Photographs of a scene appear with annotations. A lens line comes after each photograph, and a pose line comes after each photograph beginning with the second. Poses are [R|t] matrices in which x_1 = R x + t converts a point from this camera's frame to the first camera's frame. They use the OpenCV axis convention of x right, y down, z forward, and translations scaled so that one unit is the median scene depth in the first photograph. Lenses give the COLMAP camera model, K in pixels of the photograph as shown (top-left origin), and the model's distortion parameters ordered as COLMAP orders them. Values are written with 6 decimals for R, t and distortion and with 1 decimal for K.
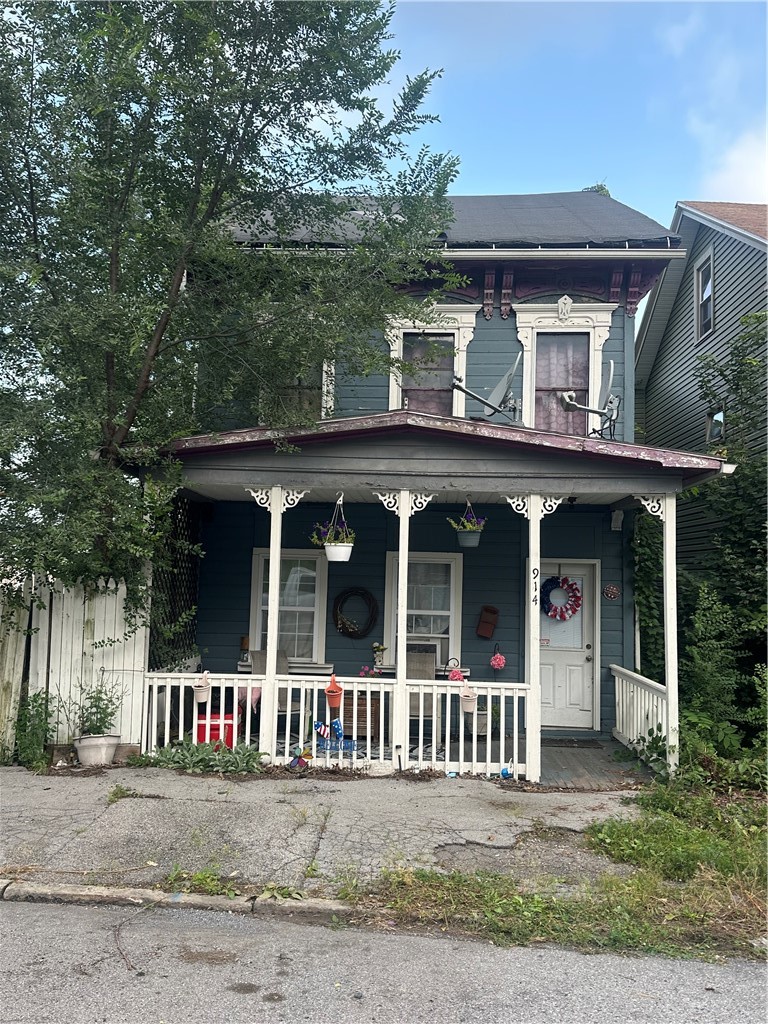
lens RADIAL K [[792.5, 0, 367.4], [0, 792.5, 513.2], [0, 0, 1]] dist [0.076674, -0.110245]
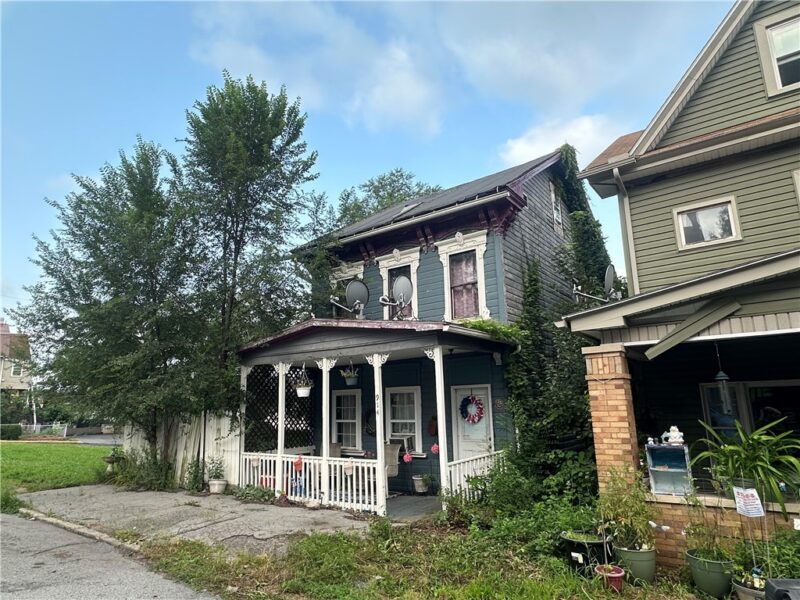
lens RADIAL K [[477.4, 0, 397.0], [0, 477.4, 303.3], [0, 0, 1]] dist [-0.013201, 0.002692]
pose [[0.835990, -0.159291, -0.525116, 0.848994], [0.090900, 0.983919, -0.153753, 0.035758], [0.541163, 0.080803, 0.837026, 0.093835]]
